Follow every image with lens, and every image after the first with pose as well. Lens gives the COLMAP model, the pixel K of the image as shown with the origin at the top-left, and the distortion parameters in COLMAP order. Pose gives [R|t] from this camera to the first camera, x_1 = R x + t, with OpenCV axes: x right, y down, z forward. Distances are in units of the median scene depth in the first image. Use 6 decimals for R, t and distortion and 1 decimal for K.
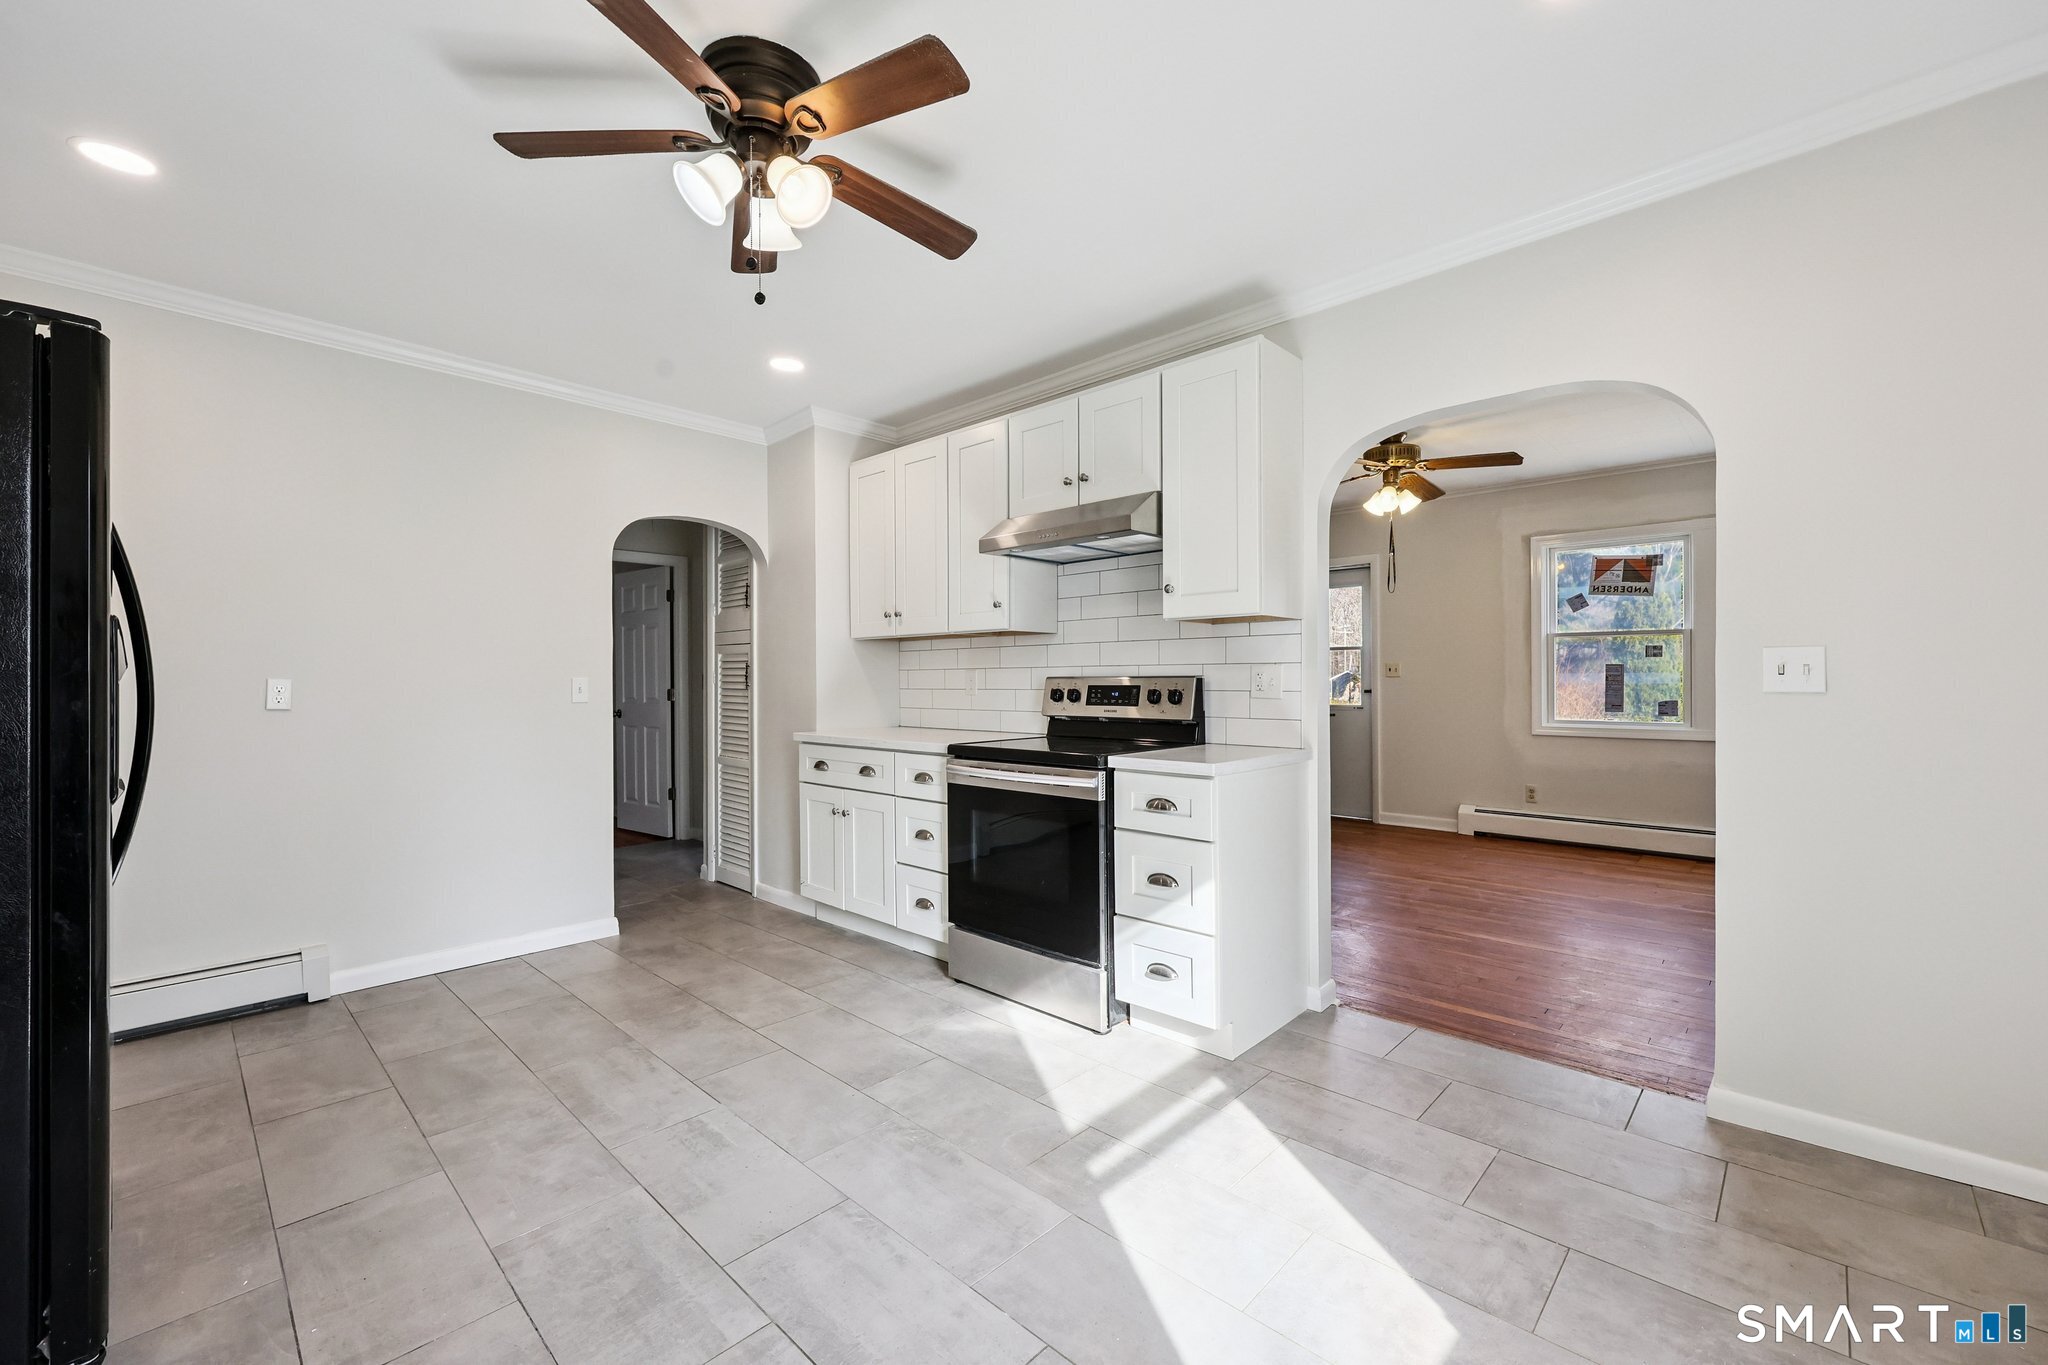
lens RADIAL K [[829.9, 0, 1029.2], [0, 829.9, 682.7], [0, 0, 1]] dist [0.001240, -0.000056]
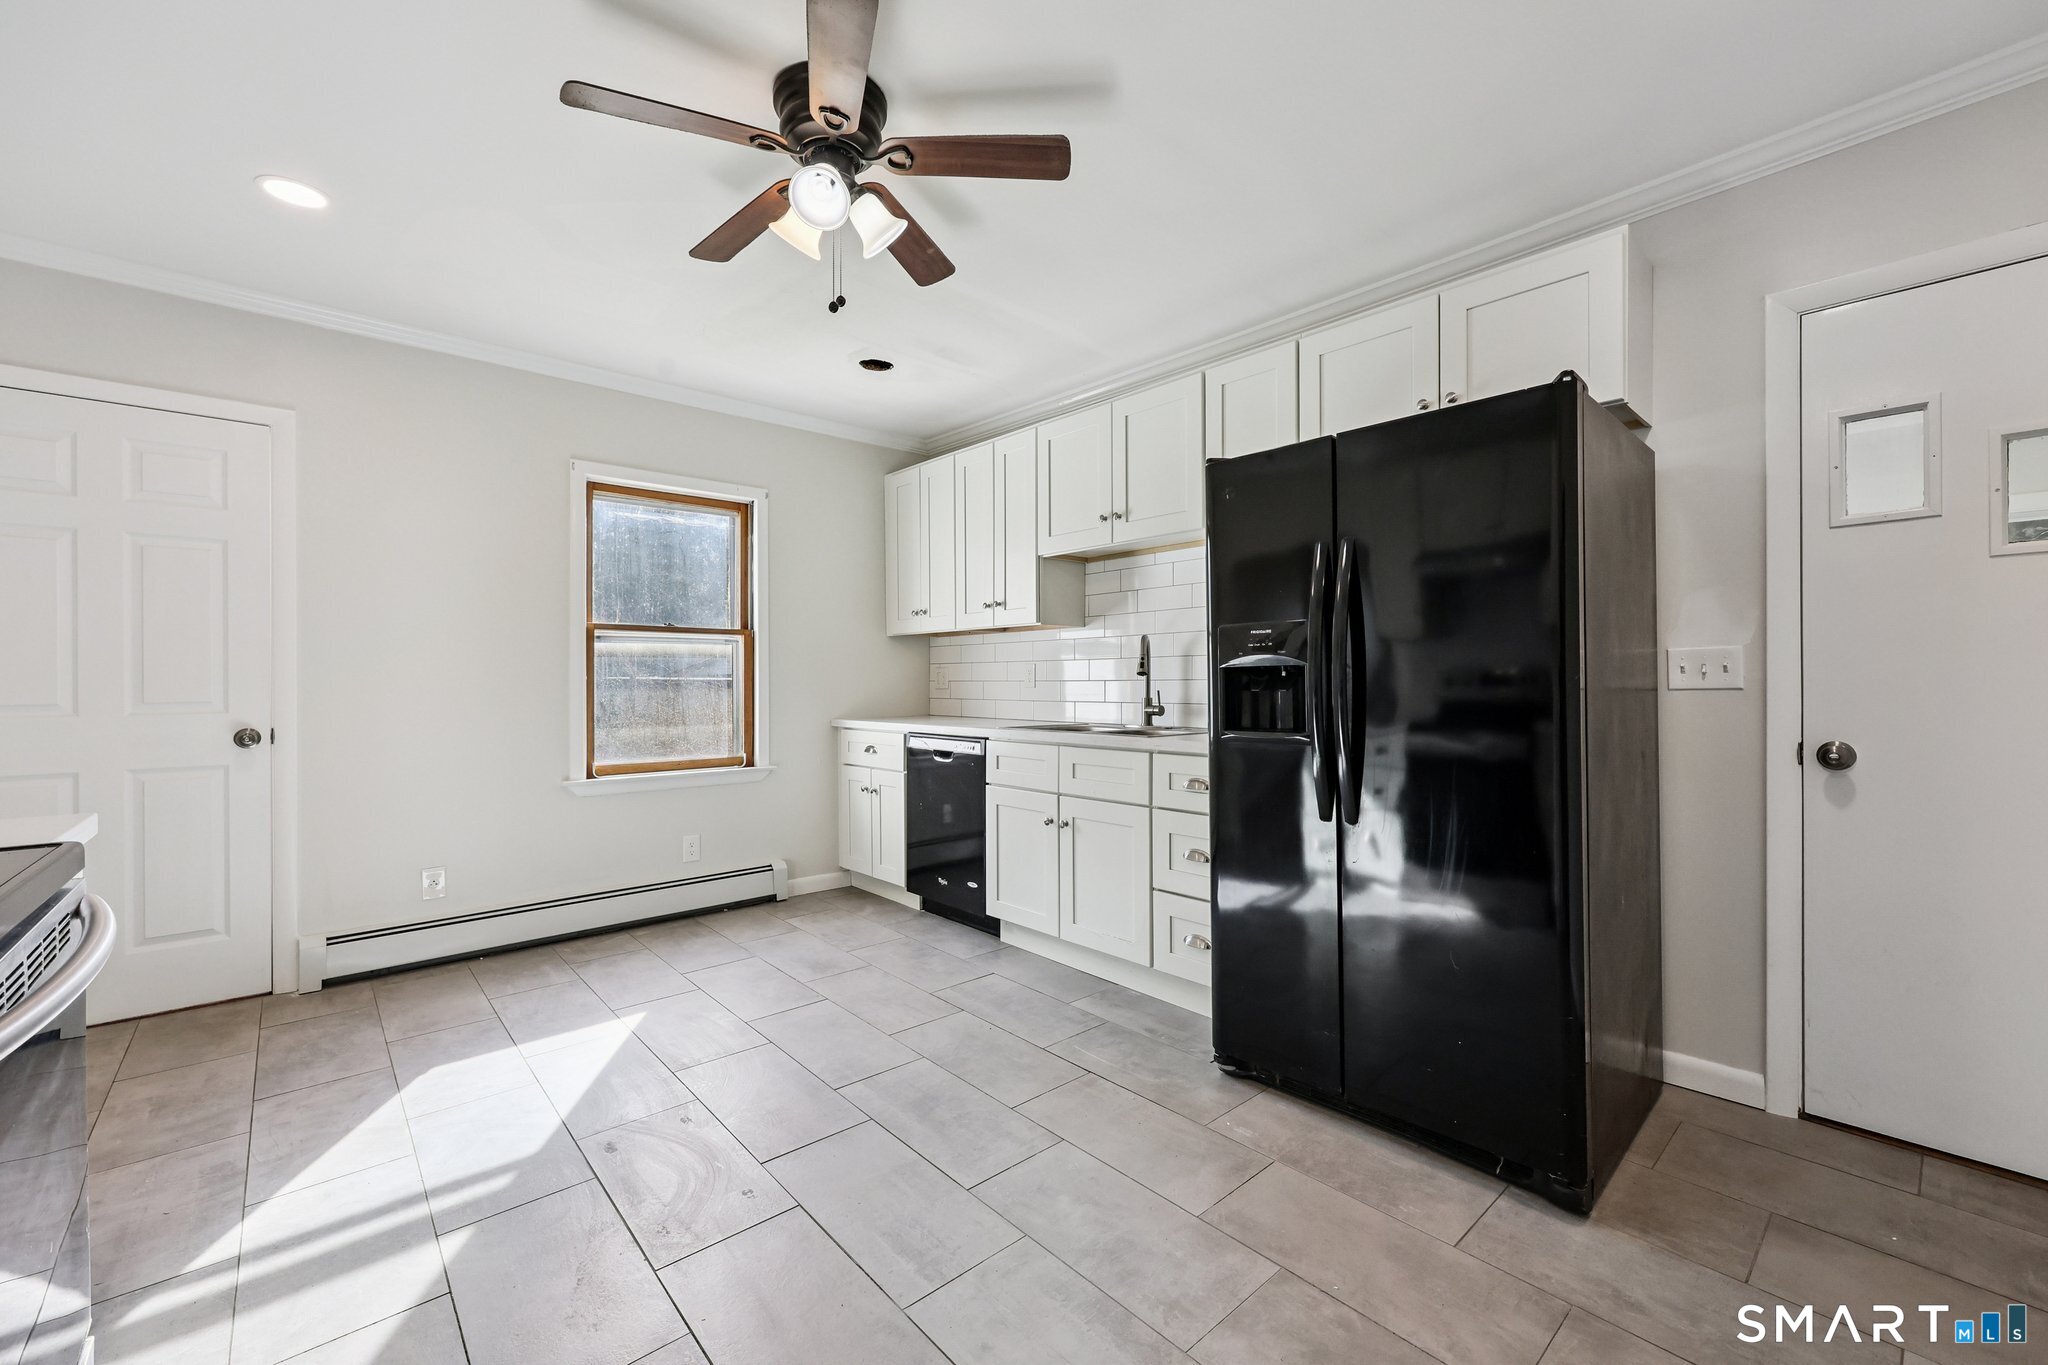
lens RADIAL K [[829.9, 0, 1029.2], [0, 829.9, 682.7], [0, 0, 1]] dist [0.001240, -0.000056]
pose [[-0.996357, 0.011816, 0.084454, -0.390123], [0.012648, 0.999877, 0.009314, 0.007174], [-0.084334, 0.010348, -0.996384, 1.206828]]
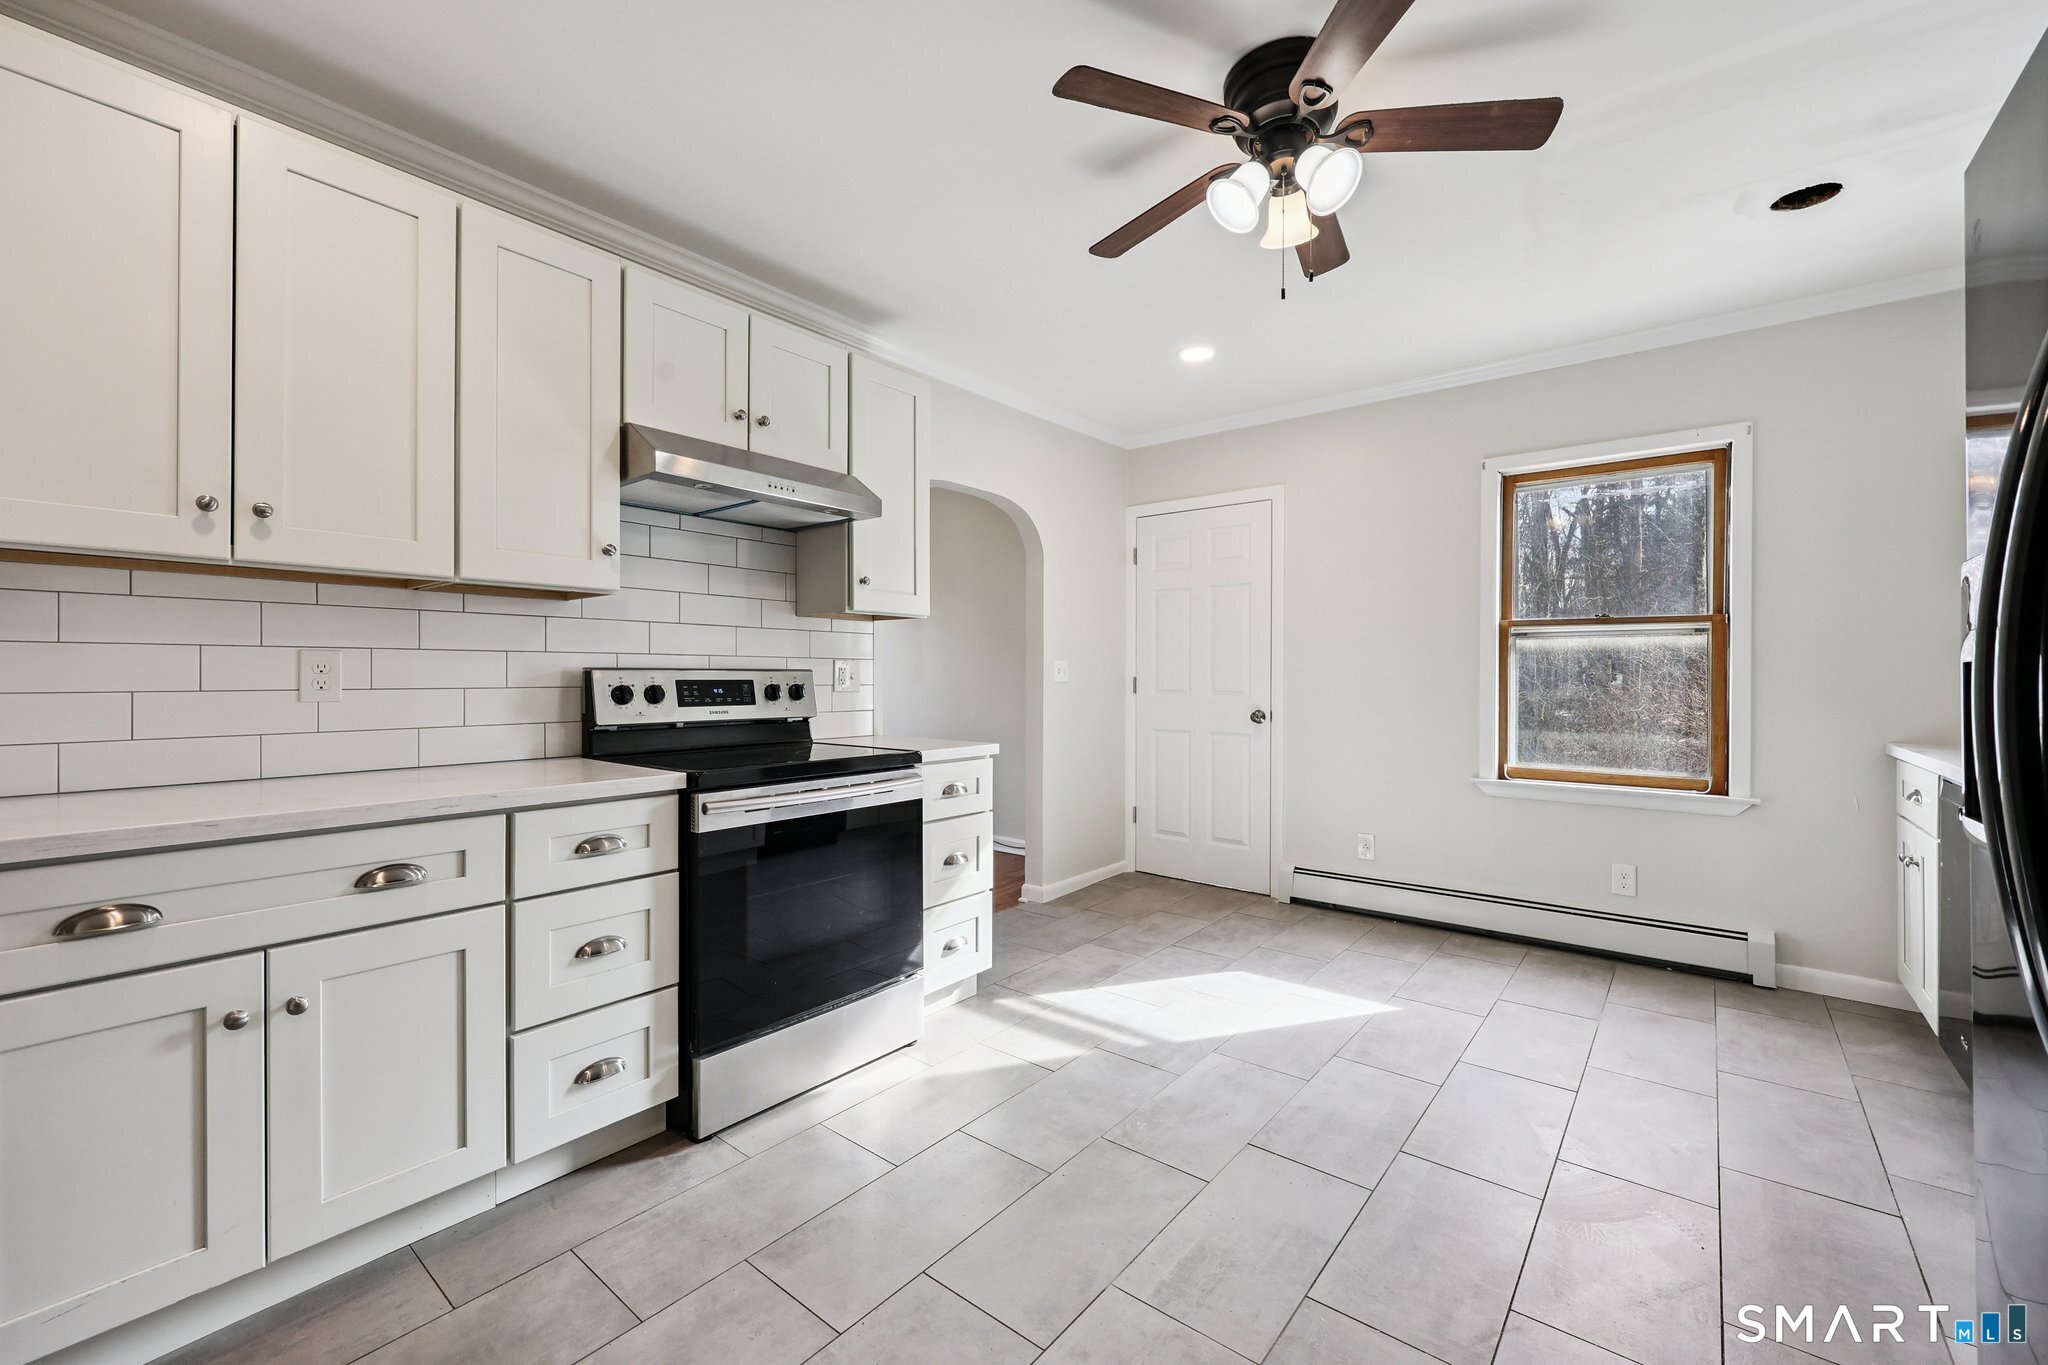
lens RADIAL K [[832.4, 0, 1040.6], [0, 832.4, 681.6], [0, 0, 1]] dist [0.001454, -0.000107]
pose [[-0.083647, -0.000292, 0.996495, -0.775816], [0.004752, 0.999988, 0.000692, 0.006131], [-0.996484, 0.004793, -0.083645, 0.820044]]
